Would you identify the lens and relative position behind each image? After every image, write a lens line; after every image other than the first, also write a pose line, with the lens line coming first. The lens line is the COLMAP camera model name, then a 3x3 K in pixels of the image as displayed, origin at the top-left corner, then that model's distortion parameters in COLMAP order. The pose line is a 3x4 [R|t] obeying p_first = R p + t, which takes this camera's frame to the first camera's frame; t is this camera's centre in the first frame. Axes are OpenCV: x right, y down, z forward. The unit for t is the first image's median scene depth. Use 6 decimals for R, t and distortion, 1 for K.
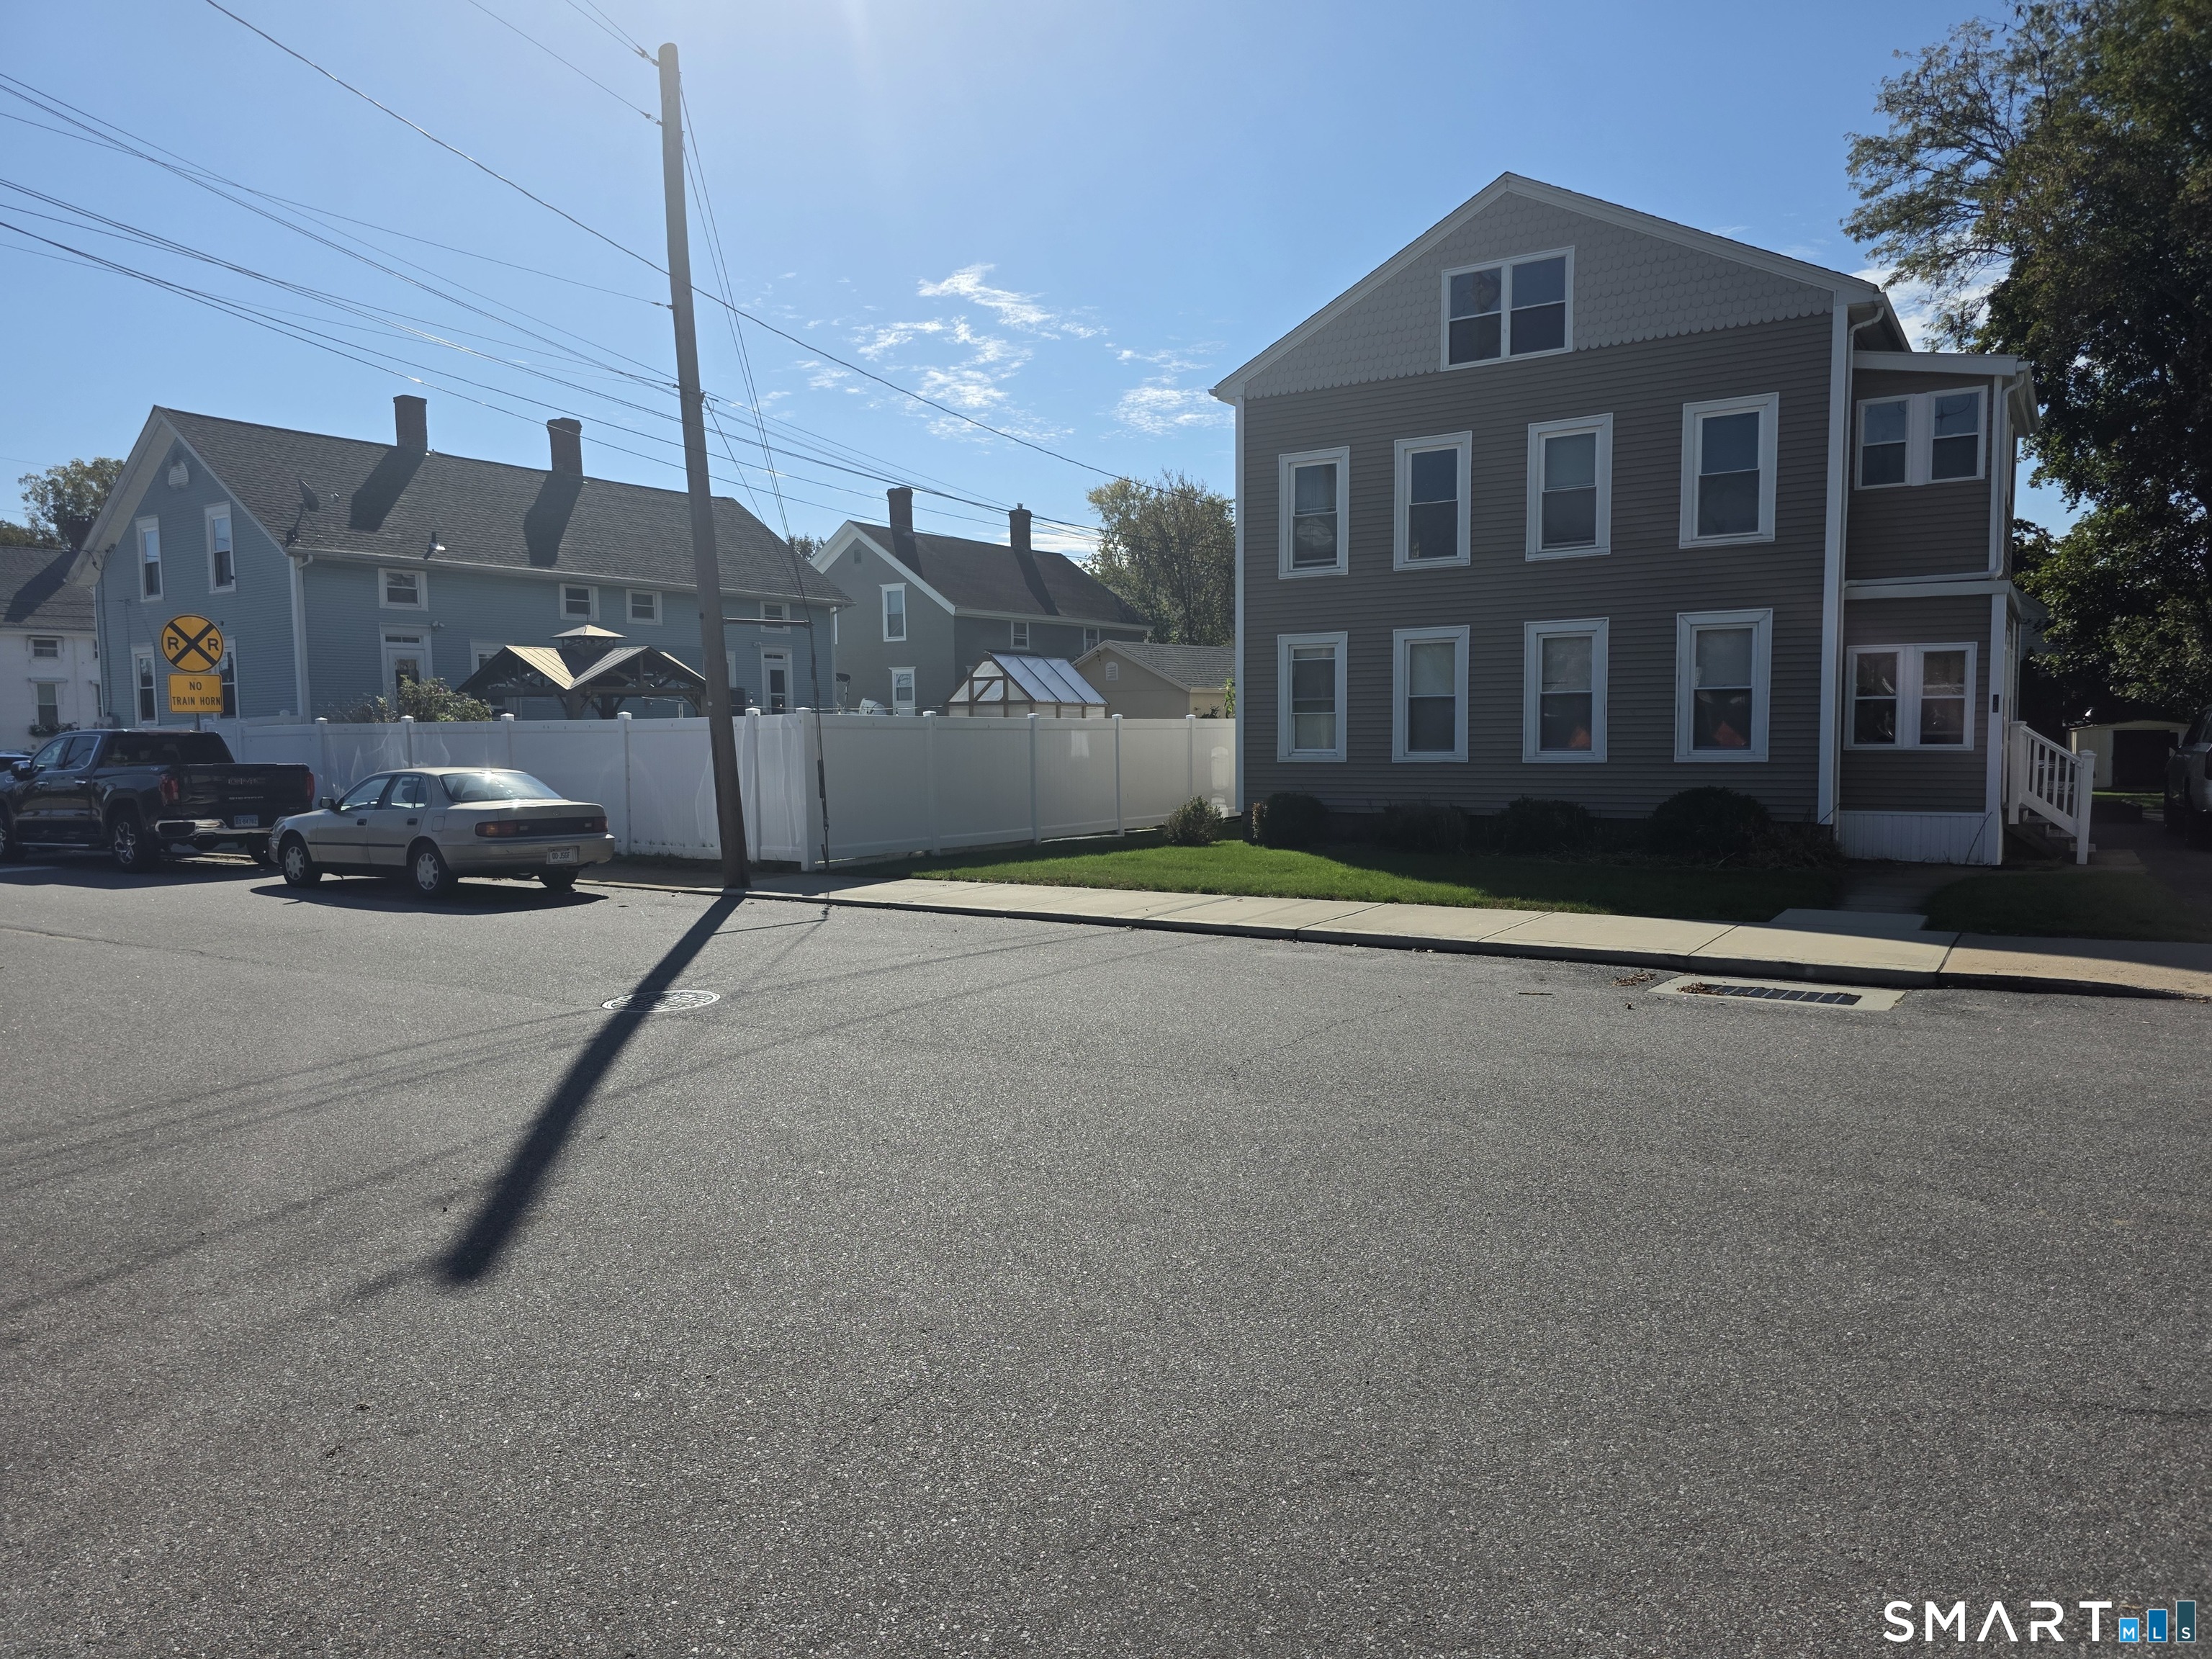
lens RADIAL K [[1484.0, 0, 1137.3], [0, 1484.0, 879.7], [0, 0, 1]] dist [0.036616, -0.023829]
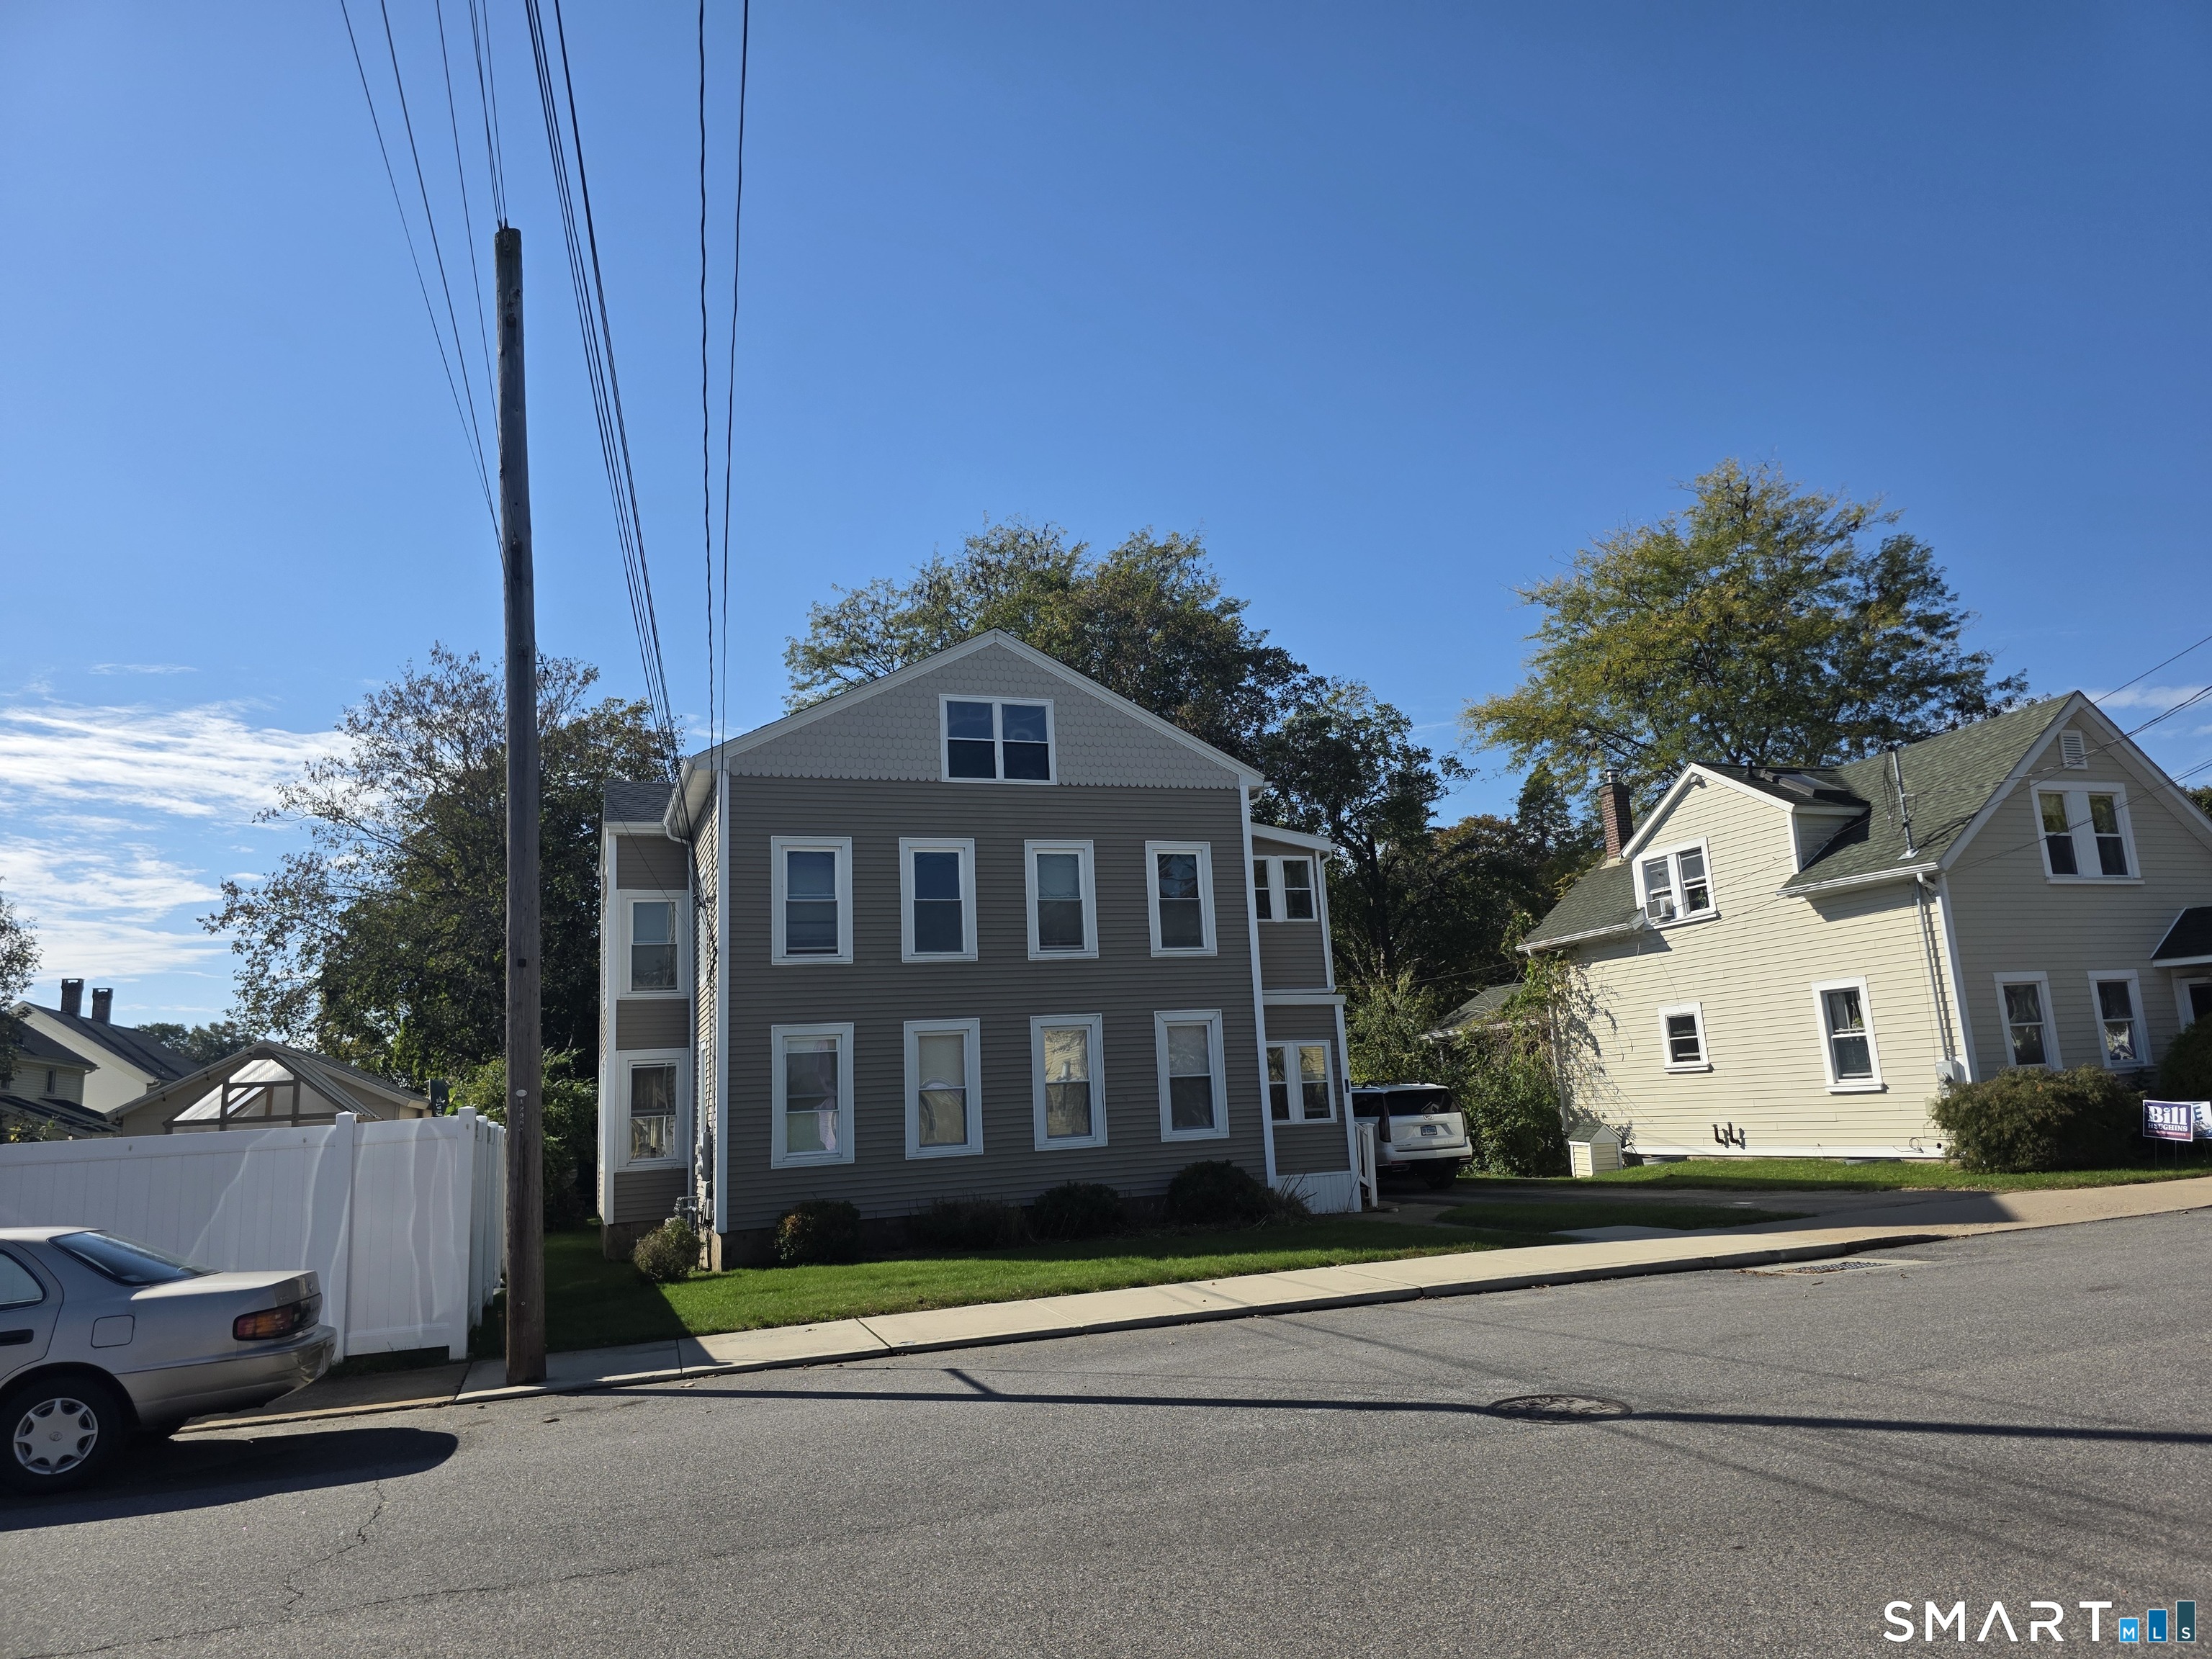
lens RADIAL K [[1484.0, 0, 1109.6], [0, 1484.0, 824.3], [0, 0, 1]] dist [0.036616, -0.023829]
pose [[0.608299, 0.131139, 0.782799, -0.565320], [0.127655, 0.957252, -0.259563, -0.021700], [-0.783375, 0.257821, 0.565555, 0.323301]]
